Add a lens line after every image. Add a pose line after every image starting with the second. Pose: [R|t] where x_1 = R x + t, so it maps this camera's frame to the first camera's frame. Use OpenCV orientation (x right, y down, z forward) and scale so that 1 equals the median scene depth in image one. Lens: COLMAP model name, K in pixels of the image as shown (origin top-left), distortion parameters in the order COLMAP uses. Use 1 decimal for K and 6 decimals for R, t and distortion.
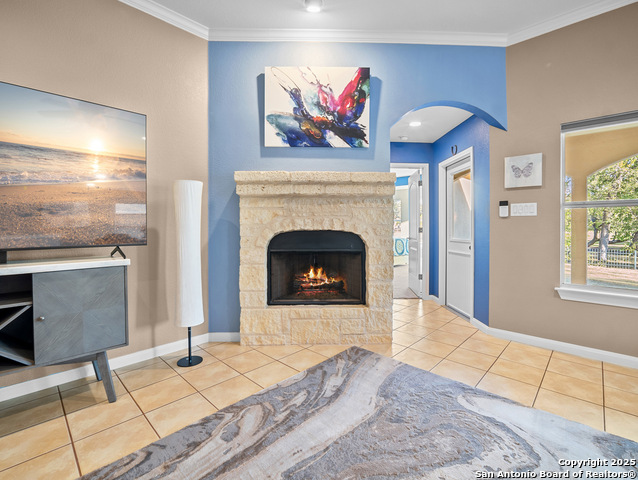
lens RADIAL K [[286.2, 0, 320.9], [0, 286.2, 235.1], [0, 0, 1]] dist [-0.020876, 0.004553]
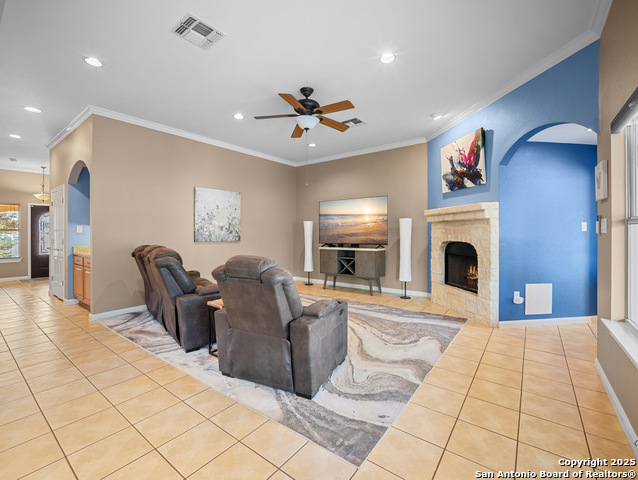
lens RADIAL K [[286.2, 0, 314.0], [0, 286.2, 224.9], [0, 0, 1]] dist [-0.020876, 0.004553]
pose [[0.096187, -0.020371, -0.995155, 1.489136], [-0.015988, 0.999630, -0.022008, -0.062202], [0.995235, 0.018027, 0.095826, 0.043425]]
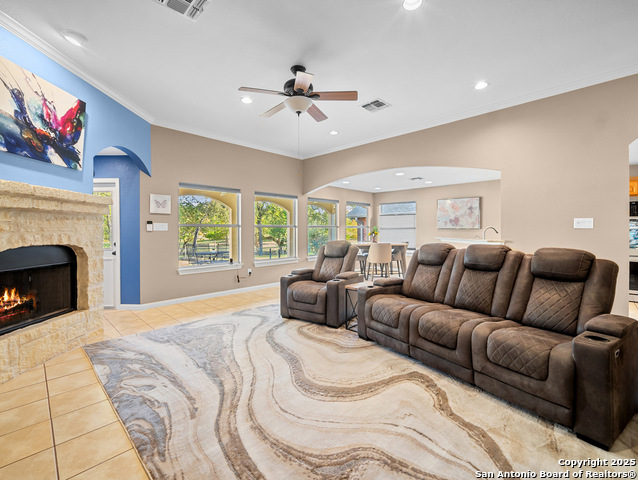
lens RADIAL K [[286.2, 0, 314.0], [0, 286.2, 235.0], [0, 0, 1]] dist [-0.020876, 0.004553]
pose [[0.030534, -0.015060, 0.999420, -0.953776], [0.019150, 0.999712, 0.014479, -0.049530], [-0.999350, 0.018697, 0.030813, 0.042196]]
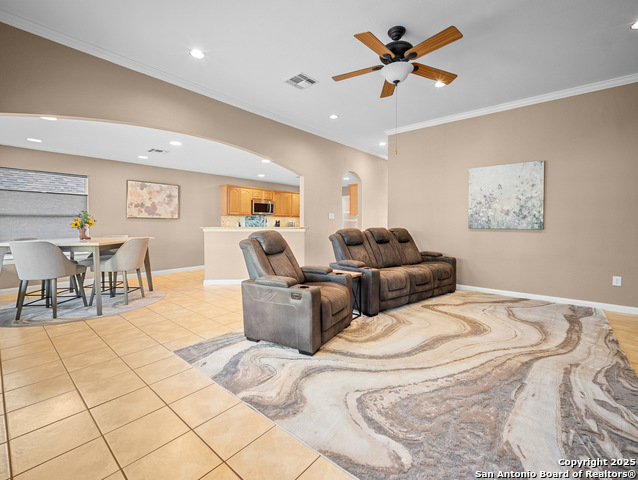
lens RADIAL K [[286.2, 0, 326.8], [0, 286.2, 225.1], [0, 0, 1]] dist [-0.020876, 0.004553]
pose [[-0.998254, 0.002452, -0.059011, 0.492043], [0.001082, 0.999729, 0.023234, -0.039704], [0.059051, 0.023130, -0.997987, 1.133298]]
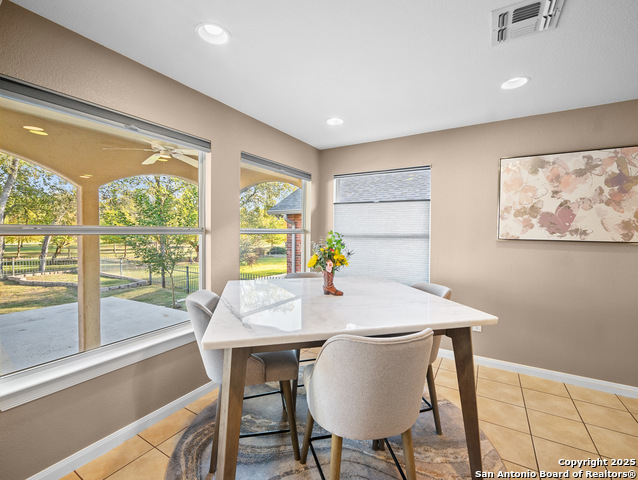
lens RADIAL K [[286.2, 0, 315.2], [0, 286.2, 235.8], [0, 0, 1]] dist [-0.020876, 0.004553]
pose [[-0.195507, -0.011742, 0.980632, 1.013277], [0.008415, 0.999871, 0.013650, -0.080007], [-0.980666, 0.010921, -0.195383, -0.257751]]
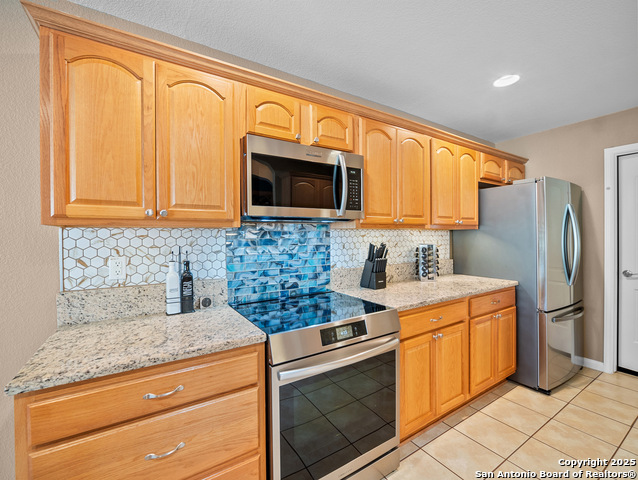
lens RADIAL K [[286.2, 0, 319.8], [0, 286.2, 234.1], [0, 0, 1]] dist [-0.020876, 0.004553]
pose [[-0.968167, 0.017734, 0.249676, 0.811359], [0.019683, 0.999792, 0.005312, -0.052128], [-0.249530, 0.010057, -0.968315, -1.313617]]
